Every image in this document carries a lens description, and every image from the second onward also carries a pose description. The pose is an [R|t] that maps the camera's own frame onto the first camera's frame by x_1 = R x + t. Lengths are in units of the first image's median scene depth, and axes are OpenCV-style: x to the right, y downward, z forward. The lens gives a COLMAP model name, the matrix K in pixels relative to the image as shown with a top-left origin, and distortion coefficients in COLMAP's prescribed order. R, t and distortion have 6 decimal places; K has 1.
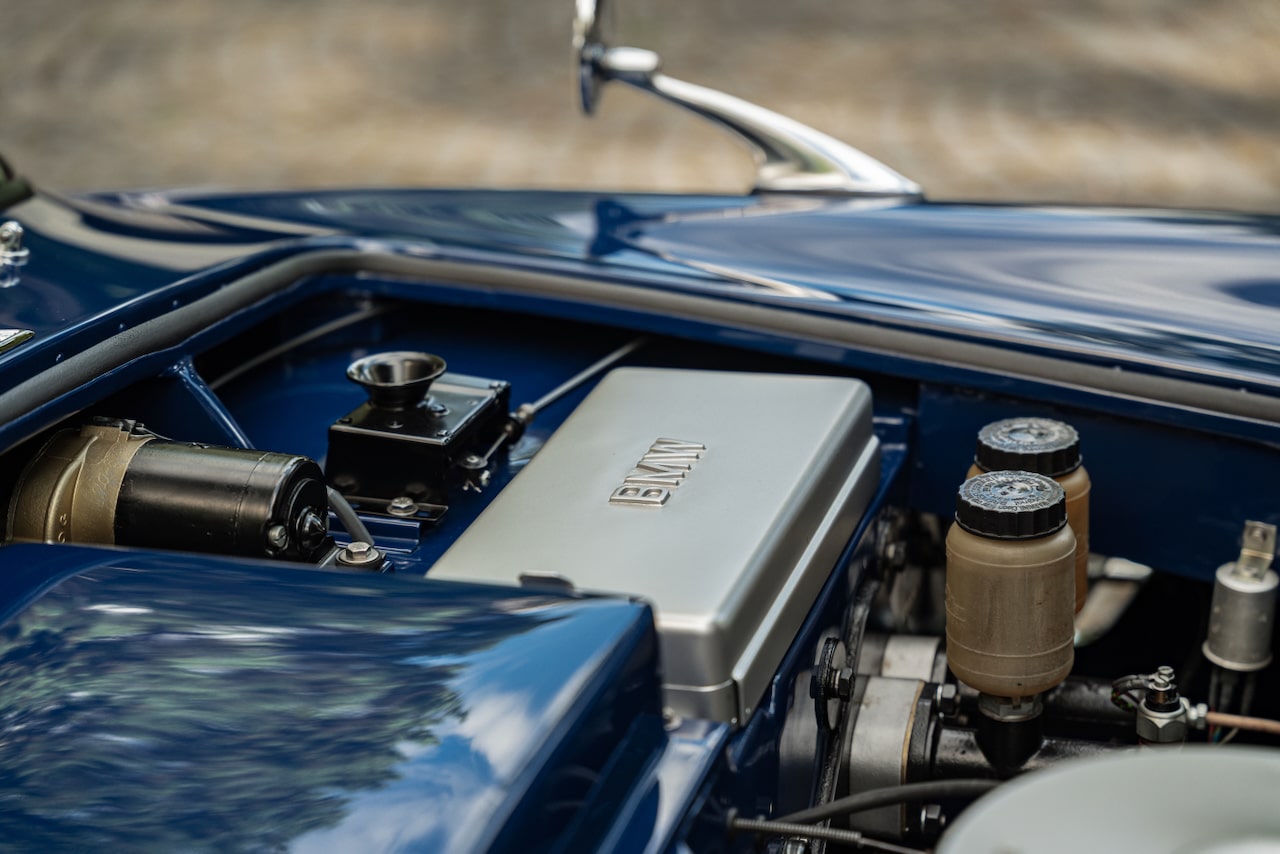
lens RADIAL K [[2561.8, 0, 641.4], [0, 2561.8, 423.8], [0, 0, 1]] dist [0.057920, 0.000000]
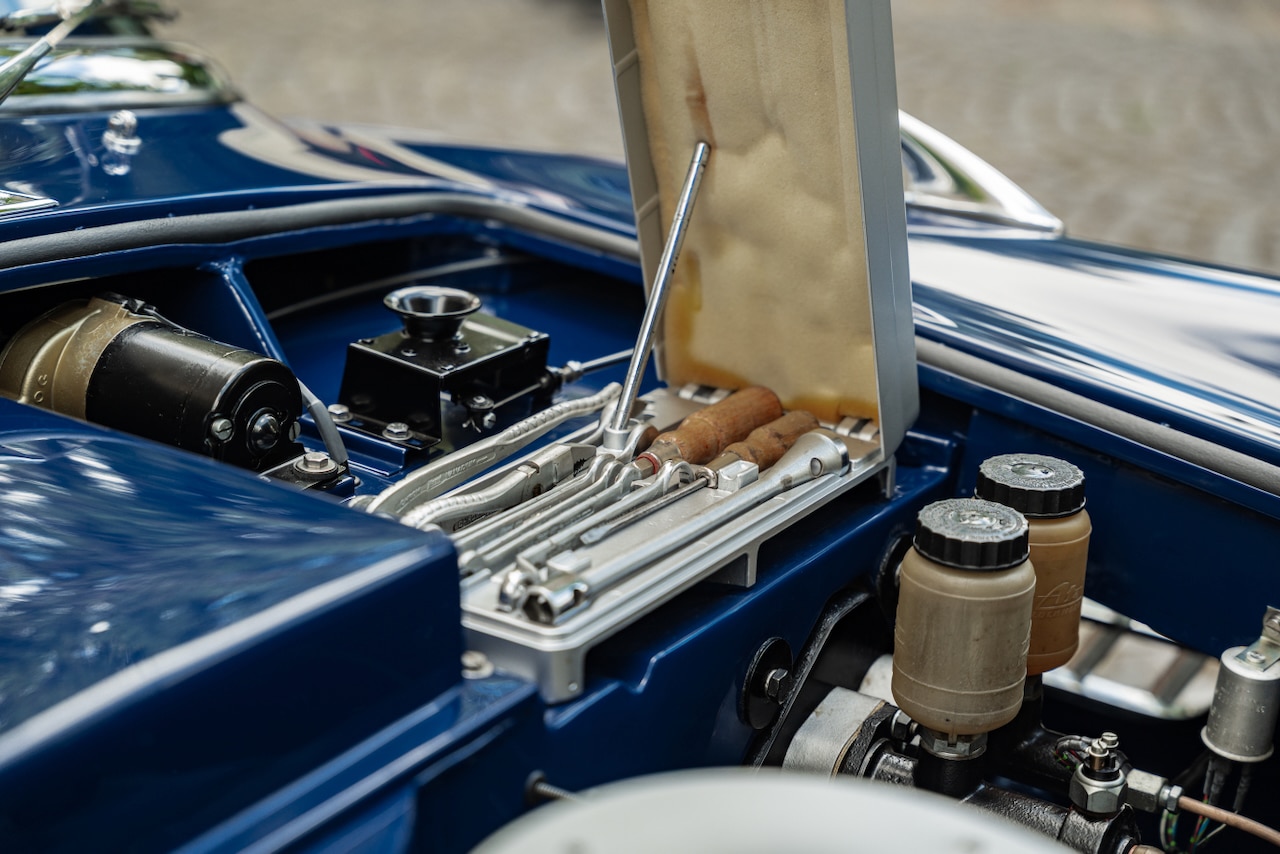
lens RADIAL K [[2266.4, 0, 641.4], [0, 2266.4, 436.2], [0, 0, 1]] dist [0.042766, 0.000000]
pose [[0.955862, 0.169006, -0.240343, 0.217829], [-0.171016, 0.985187, 0.012627, 0.005992], [0.238917, 0.029033, 0.970606, 0.144992]]
